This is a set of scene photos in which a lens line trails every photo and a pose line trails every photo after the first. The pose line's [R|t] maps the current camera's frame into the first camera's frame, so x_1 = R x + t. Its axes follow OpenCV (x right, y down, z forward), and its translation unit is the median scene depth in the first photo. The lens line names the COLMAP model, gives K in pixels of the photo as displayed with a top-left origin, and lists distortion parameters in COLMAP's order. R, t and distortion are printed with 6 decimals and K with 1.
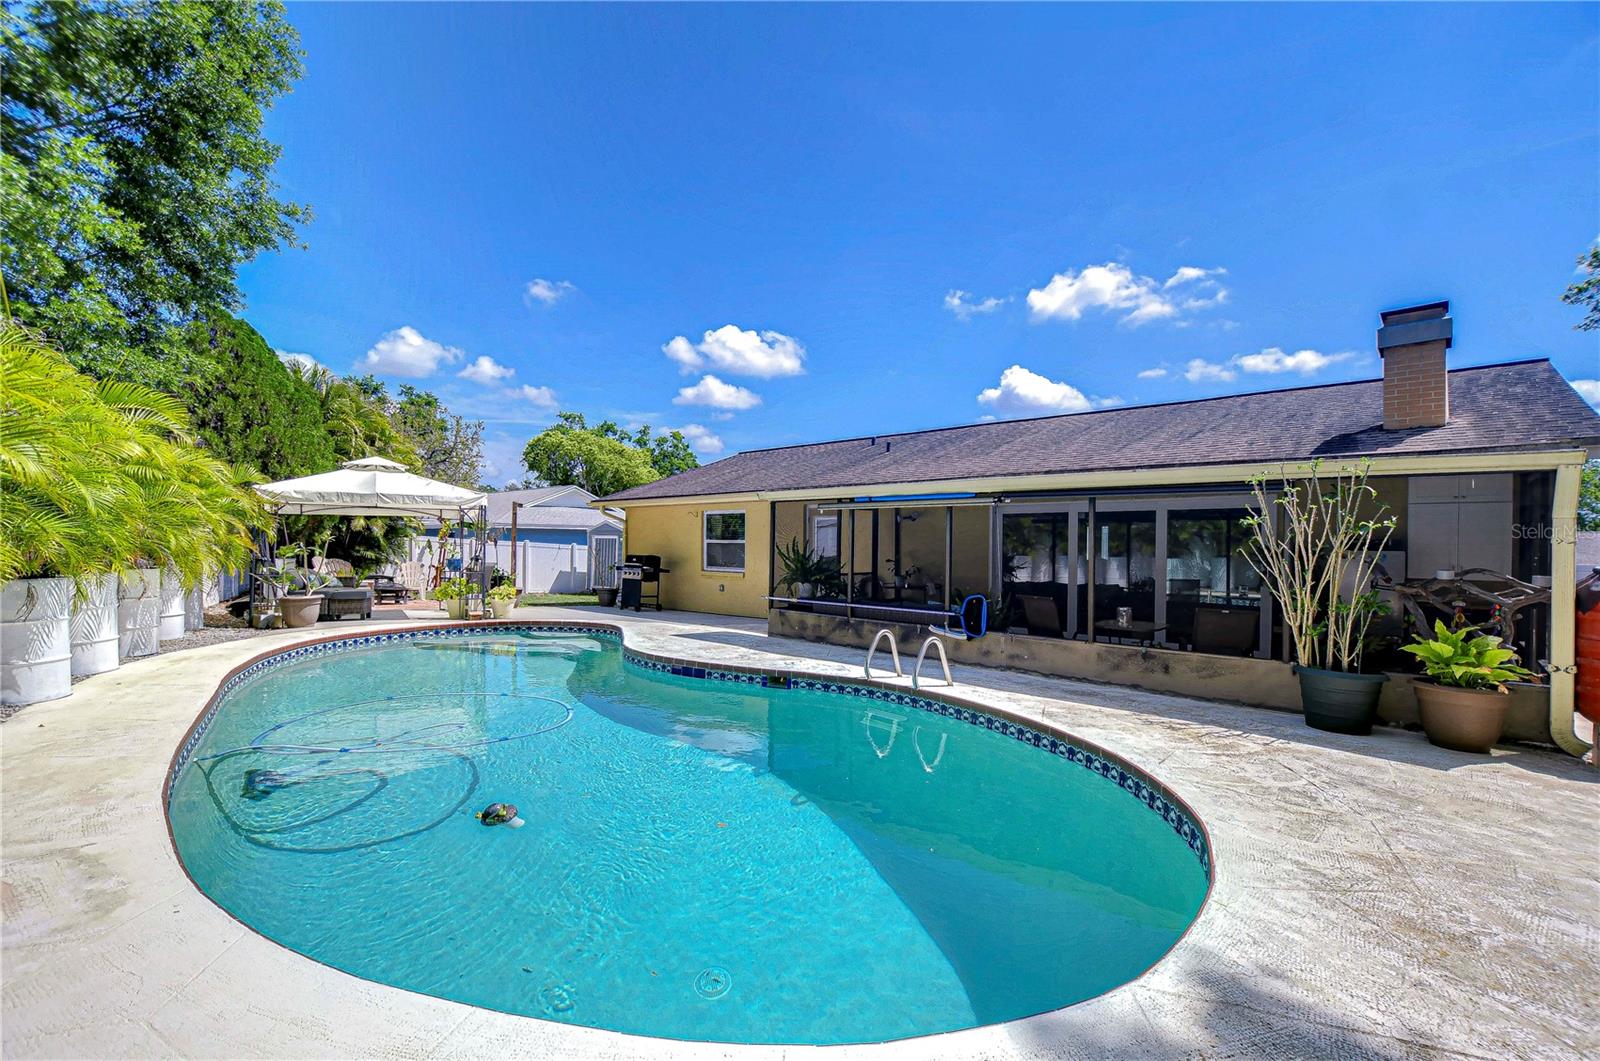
lens RADIAL K [[692.4, 0, 809.1], [0, 692.4, 551.0], [0, 0, 1]] dist [-0.000690, -0.000145]
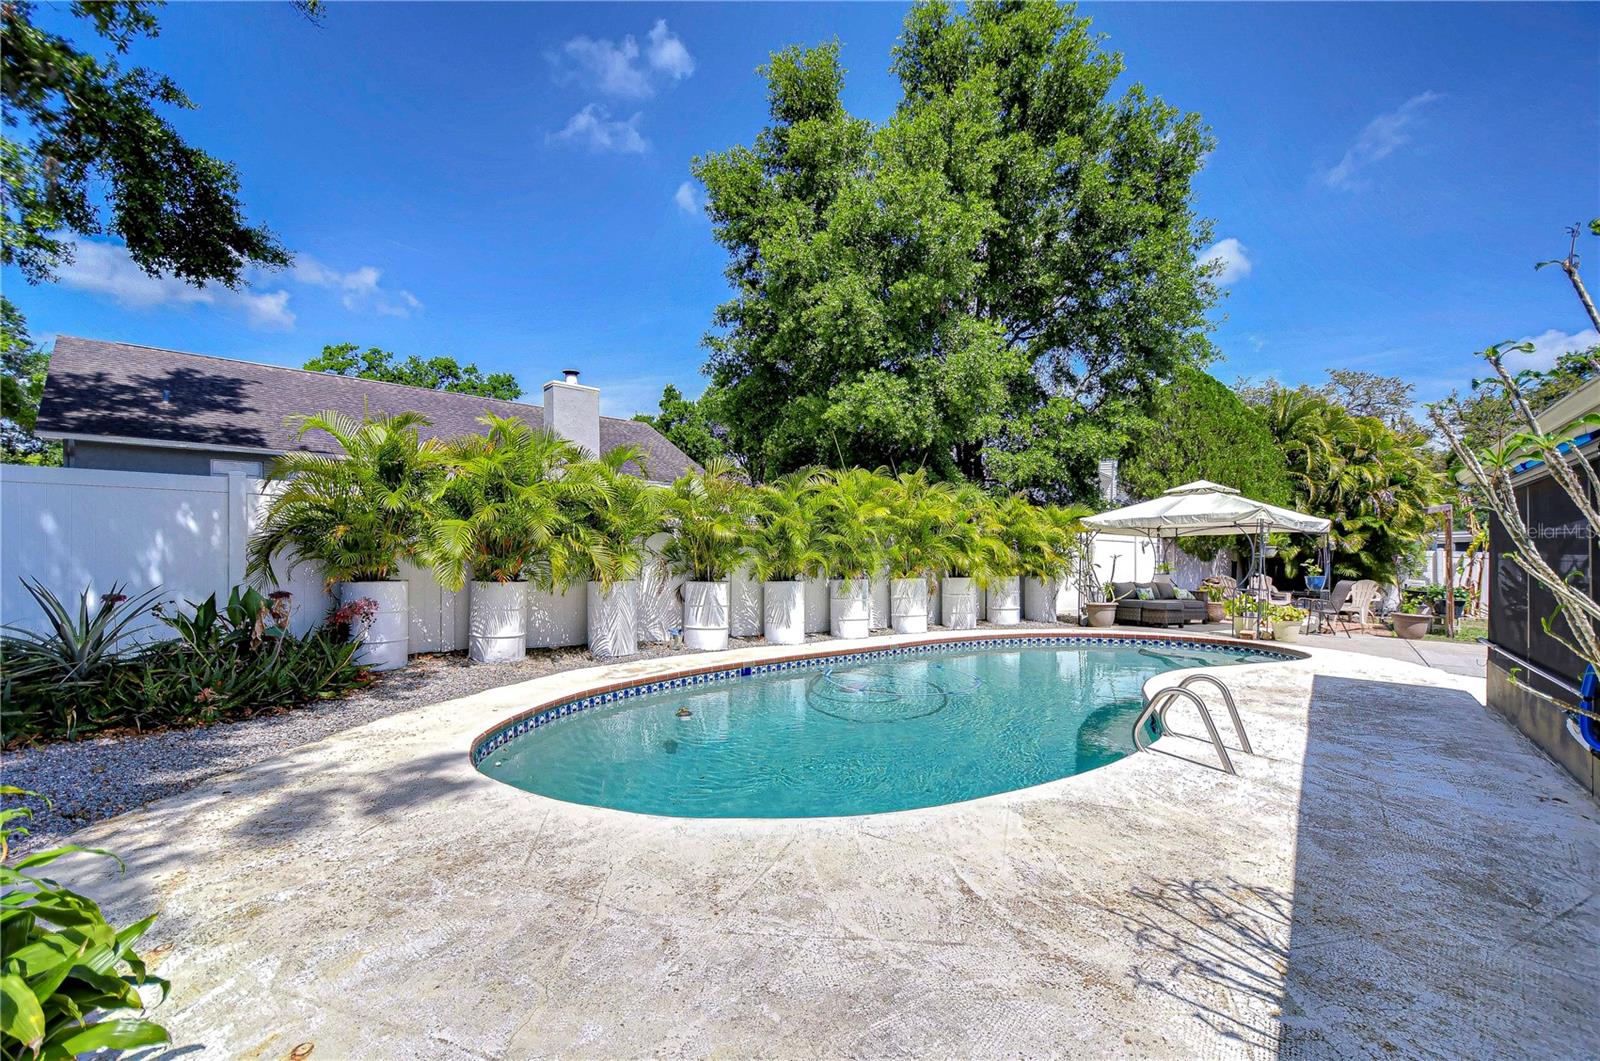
lens RADIAL K [[707.2, 0, 795.2], [0, 707.2, 555.3], [0, 0, 1]] dist [-0.002193, -0.000372]
pose [[0.080752, -0.020676, -0.996520, 0.525147], [-0.004816, 0.999765, -0.021134, 0.008235], [0.996723, 0.006506, 0.080634, 0.353473]]
